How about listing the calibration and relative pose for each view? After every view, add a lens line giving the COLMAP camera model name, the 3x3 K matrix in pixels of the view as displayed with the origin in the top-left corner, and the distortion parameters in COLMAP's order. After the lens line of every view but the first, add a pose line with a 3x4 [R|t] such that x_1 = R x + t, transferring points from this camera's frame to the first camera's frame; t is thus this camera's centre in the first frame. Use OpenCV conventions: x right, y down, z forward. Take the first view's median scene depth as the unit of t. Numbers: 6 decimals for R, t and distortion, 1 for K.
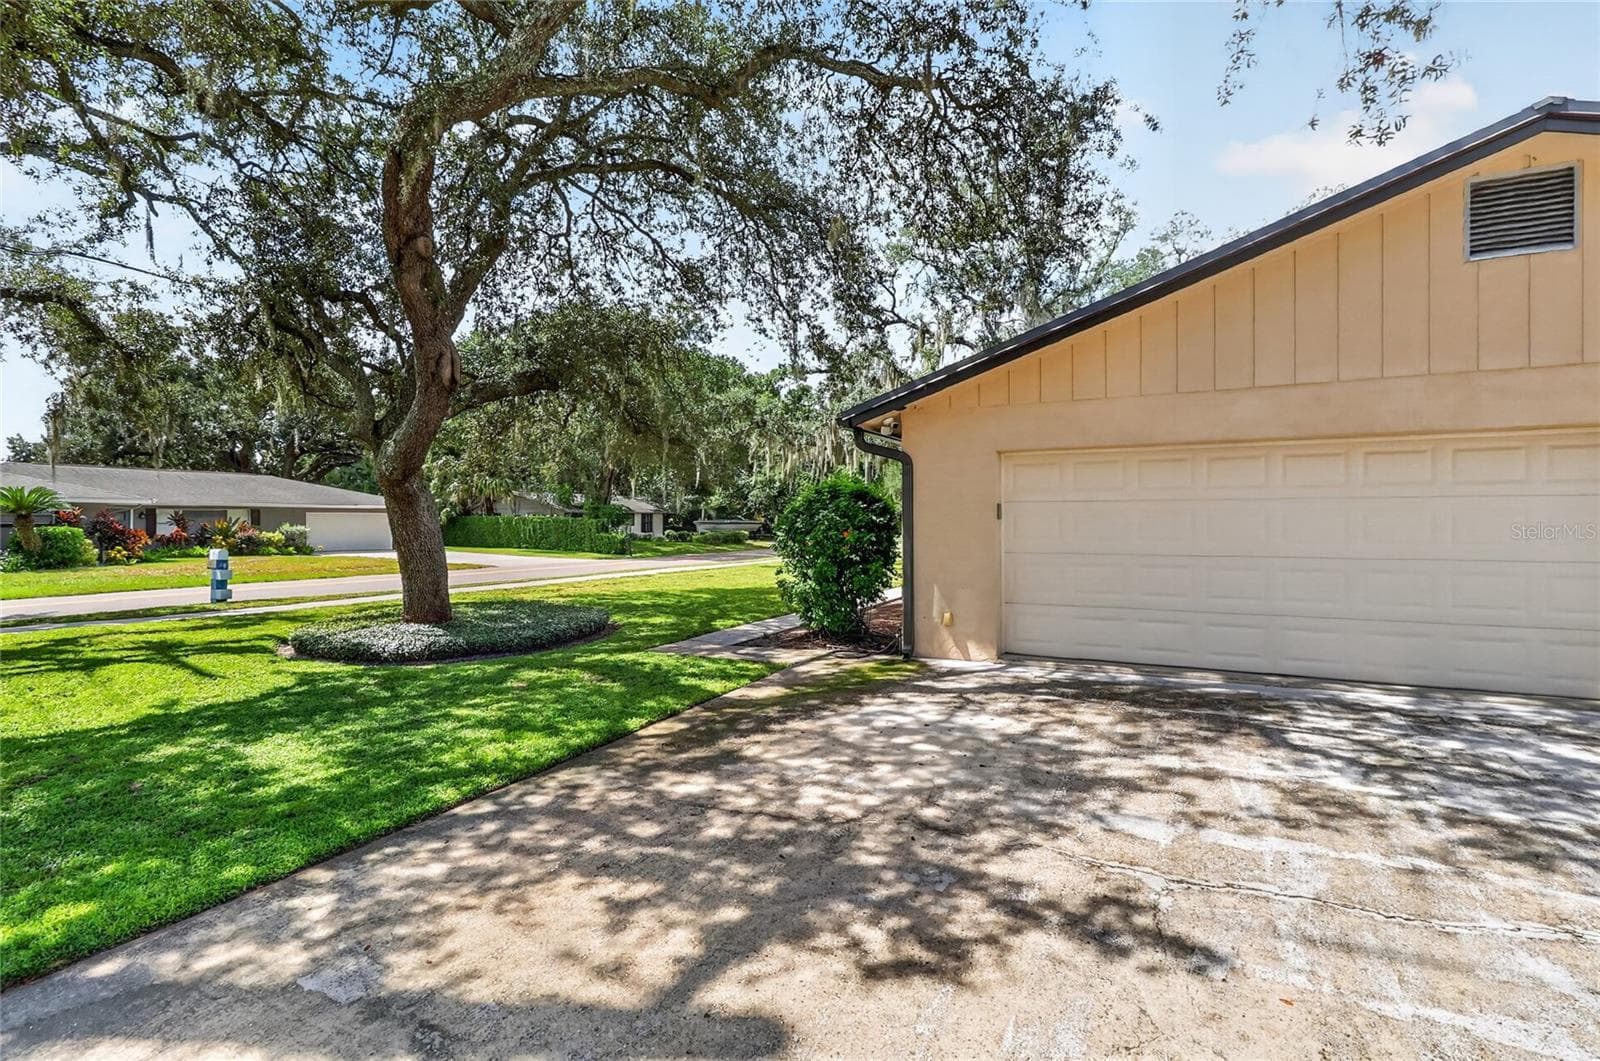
lens RADIAL K [[742.0, 0, 798.7], [0, 742.0, 516.5], [0, 0, 1]] dist [0.001798, -0.000030]
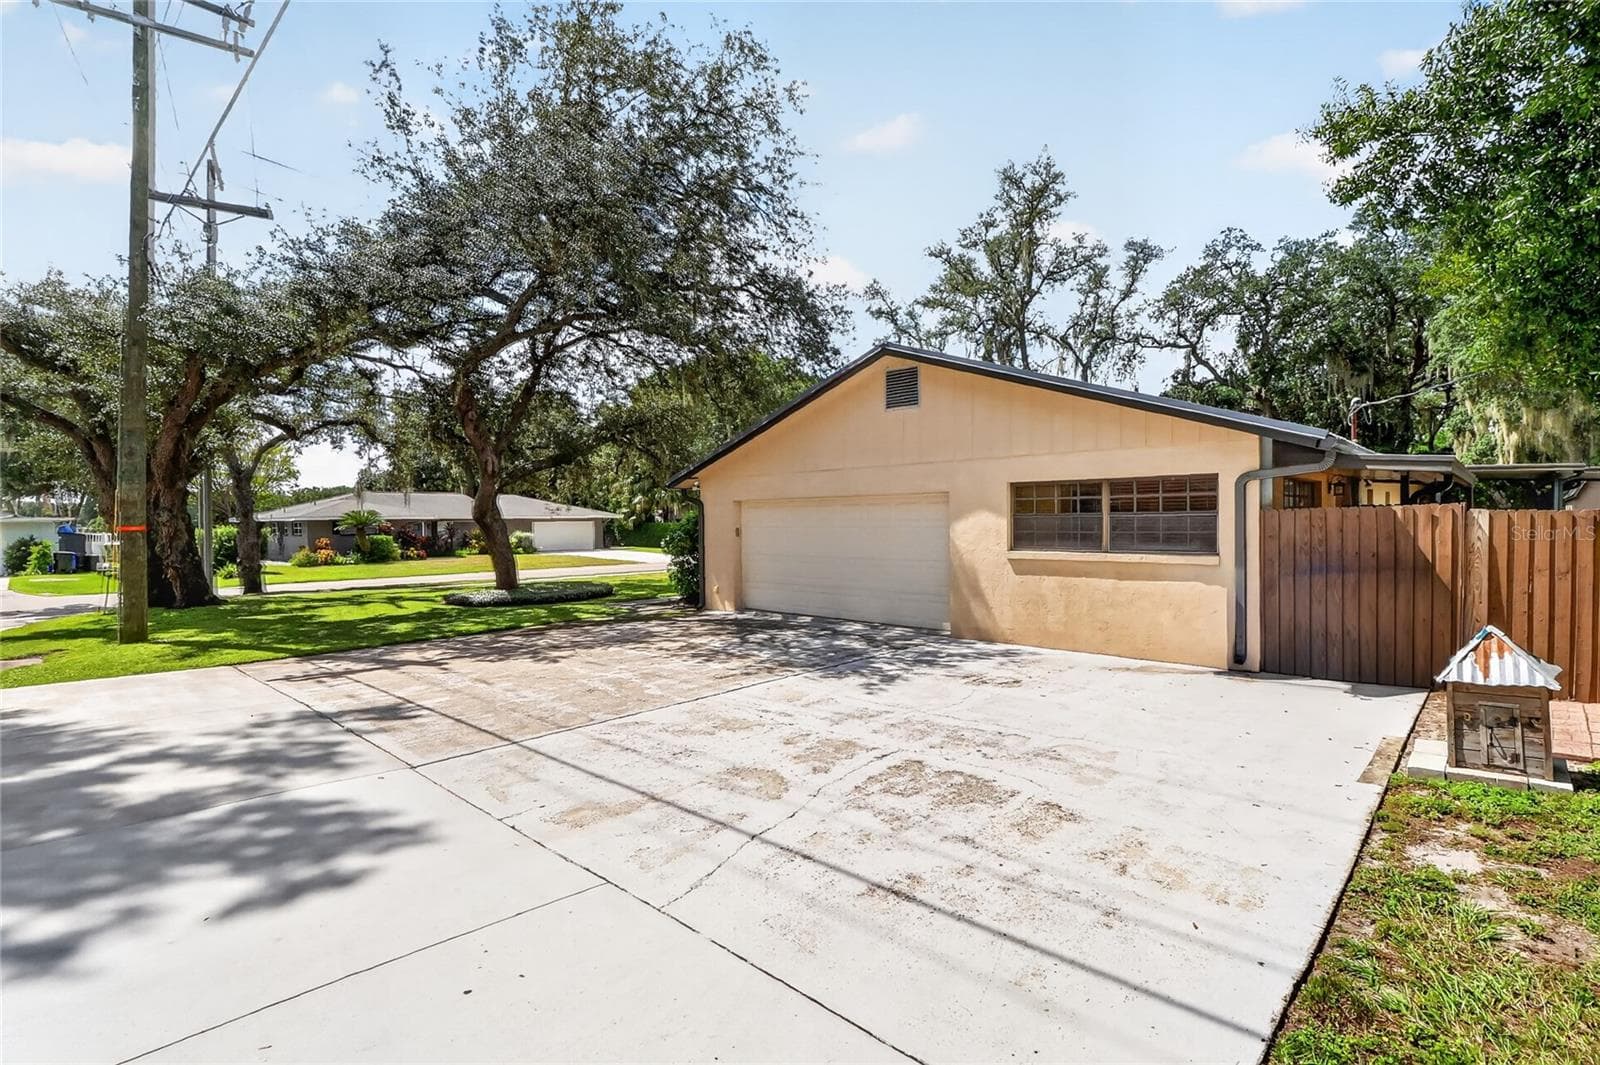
lens RADIAL K [[742.0, 0, 798.7], [0, 742.0, 518.5], [0, 0, 1]] dist [0.001798, -0.000030]
pose [[0.957668, -0.011267, -0.287653, 0.298445], [0.012332, 0.999922, 0.001892, -0.014067], [0.287609, -0.005360, 0.957733, -0.239214]]
